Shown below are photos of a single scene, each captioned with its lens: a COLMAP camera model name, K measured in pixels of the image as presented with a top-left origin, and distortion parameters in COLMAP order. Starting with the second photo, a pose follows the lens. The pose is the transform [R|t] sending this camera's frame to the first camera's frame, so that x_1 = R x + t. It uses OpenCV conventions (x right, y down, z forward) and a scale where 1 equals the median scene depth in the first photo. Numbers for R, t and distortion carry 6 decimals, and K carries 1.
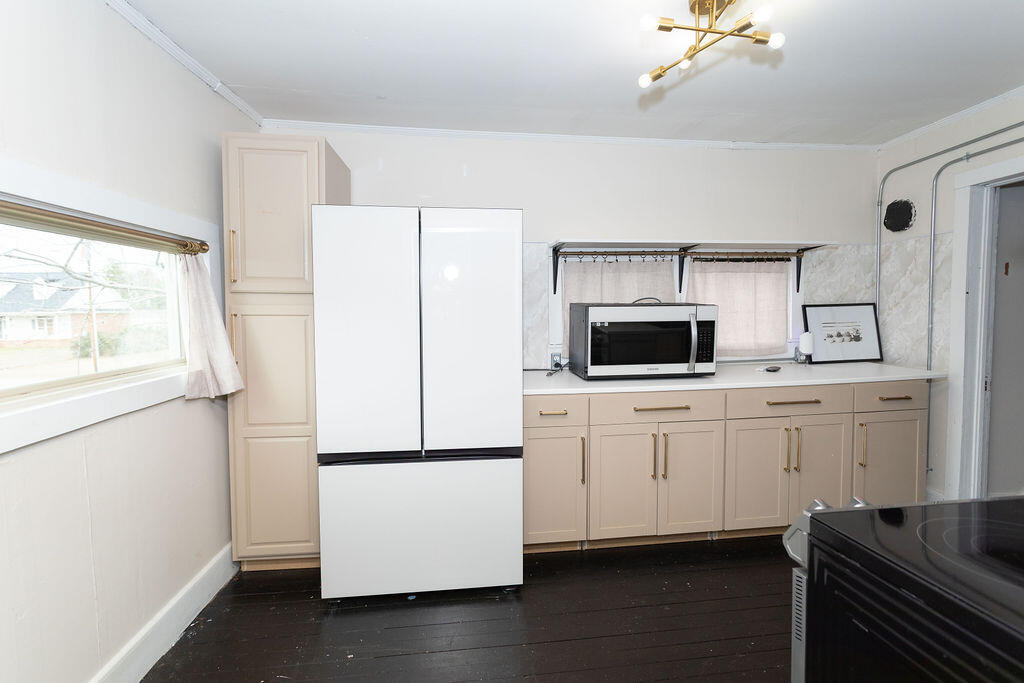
lens RADIAL K [[492.2, 0, 514.2], [0, 492.2, 337.3], [0, 0, 1]] dist [0.001640, 0.000446]
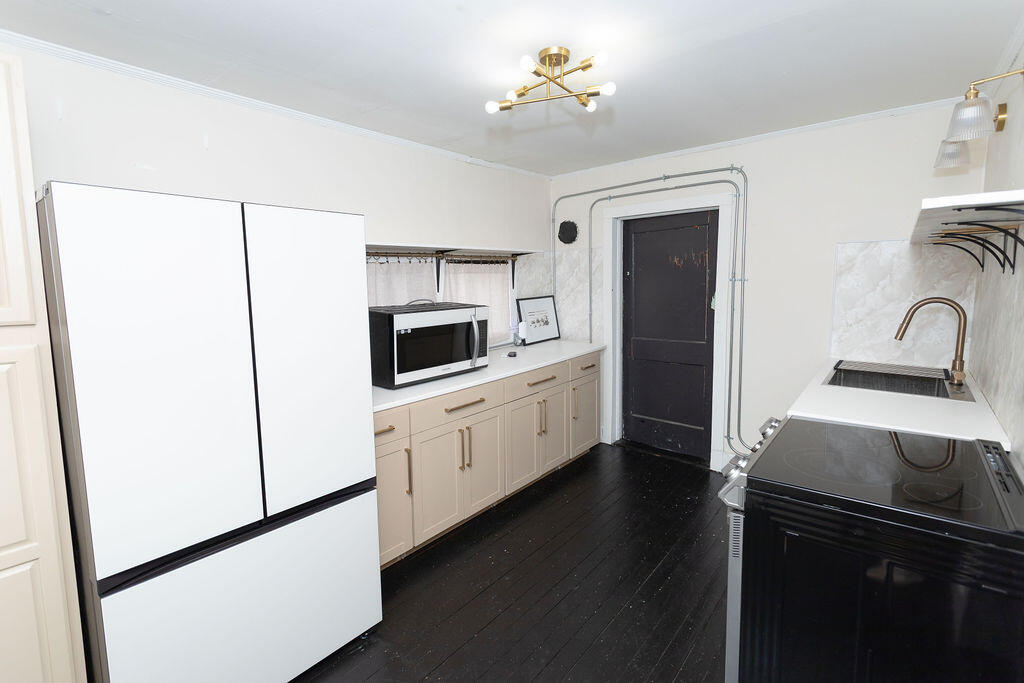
lens RADIAL K [[482.0, 0, 509.2], [0, 482.0, 336.0], [0, 0, 1]] dist [-0.000033, 0.000279]
pose [[0.728904, -0.086186, 0.679169, -0.287728], [0.051089, 0.996126, 0.071578, -0.066562], [-0.682707, -0.017475, 0.730483, 0.133693]]
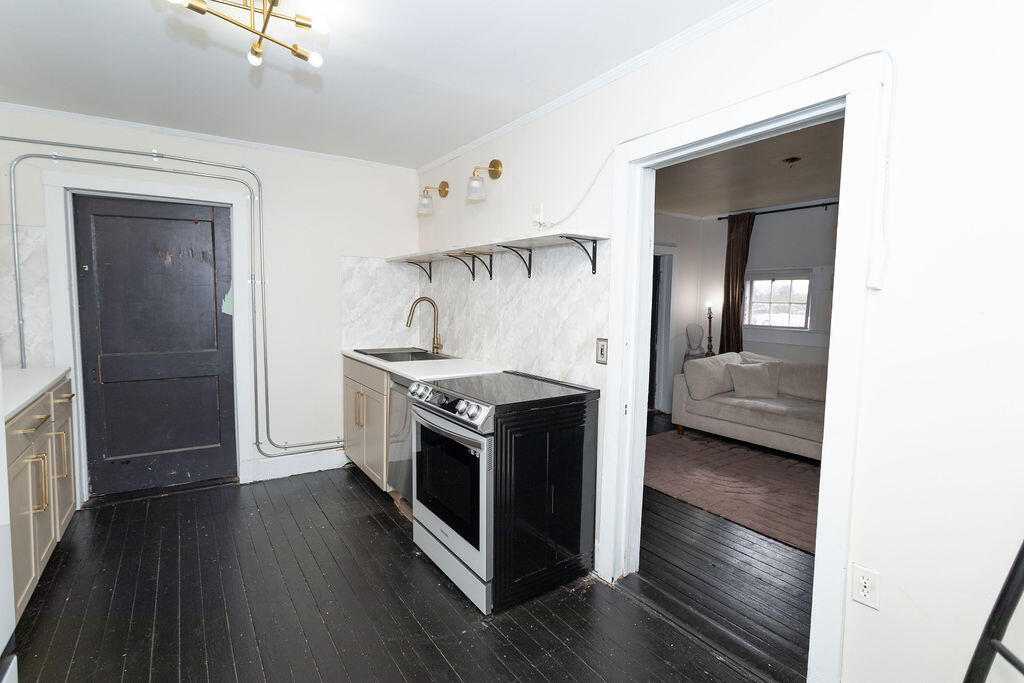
lens RADIAL K [[482.0, 0, 509.2], [0, 482.0, 336.0], [0, 0, 1]] dist [-0.000033, 0.000279]
pose [[-0.457477, -0.060648, 0.887151, -0.396014], [0.042024, 0.995082, 0.089697, -0.040183], [-0.888228, 0.078315, -0.452678, 0.590289]]
